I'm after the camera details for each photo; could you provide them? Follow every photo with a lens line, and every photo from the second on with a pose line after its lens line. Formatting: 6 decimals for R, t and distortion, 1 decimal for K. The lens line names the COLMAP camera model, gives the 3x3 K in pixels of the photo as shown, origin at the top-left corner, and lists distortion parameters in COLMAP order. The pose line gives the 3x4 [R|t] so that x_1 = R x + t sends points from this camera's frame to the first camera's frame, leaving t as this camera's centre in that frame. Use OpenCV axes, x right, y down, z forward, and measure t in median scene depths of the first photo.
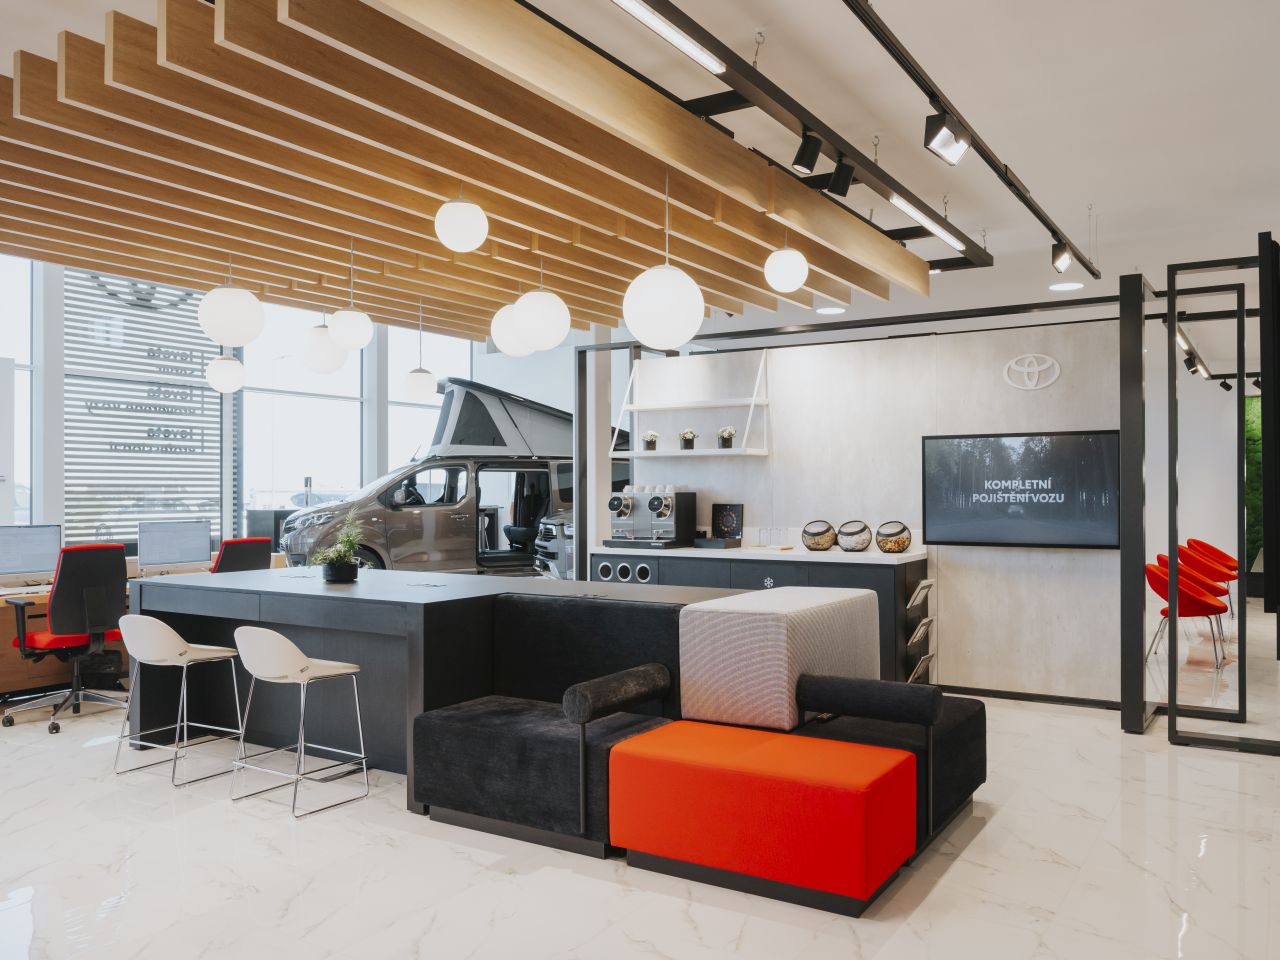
lens RADIAL K [[1016.4, 0, 693.2], [0, 1016.4, 481.7], [0, 0, 1]] dist [0.002961, 0.001113]
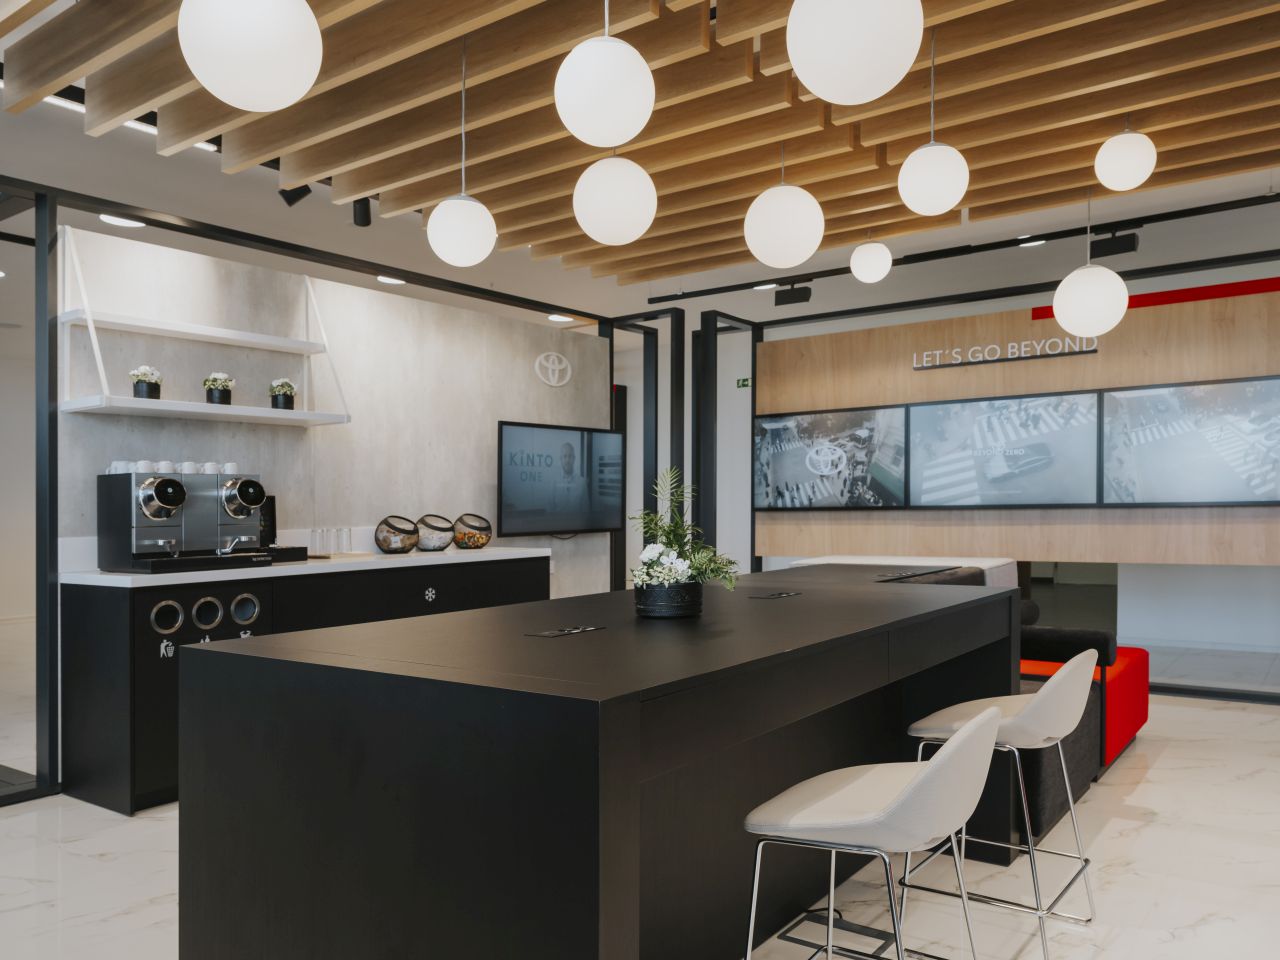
lens RADIAL K [[969.1, 0, 703.7], [0, 969.1, 515.6], [0, 0, 1]] dist [-0.031382, 0.005323]
pose [[0.051012, -0.009735, 0.998651, -0.414846], [0.007889, 0.999925, 0.009345, 0.022522], [-0.998667, 0.007401, 0.051085, 0.492148]]
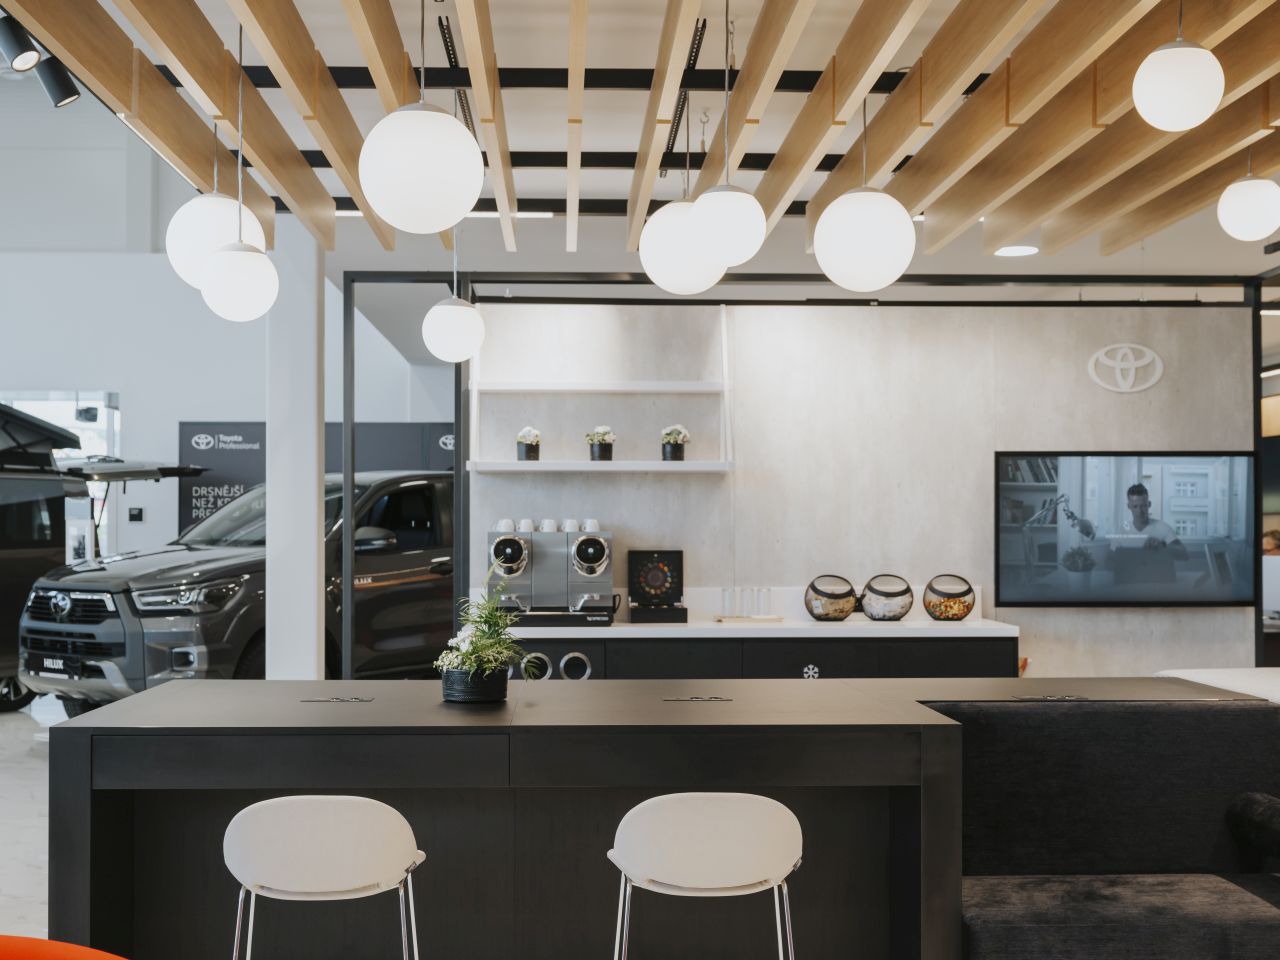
lens RADIAL K [[1596.3, 0, 637.1], [0, 1596.3, 522.9], [0, 0, 1]] dist [-0.005109, 0.001354]
pose [[0.838445, 0.004081, 0.544971, -0.366615], [-0.006473, 0.999976, 0.002470, 0.001975], [-0.544948, -0.005599, 0.838451, 0.139787]]
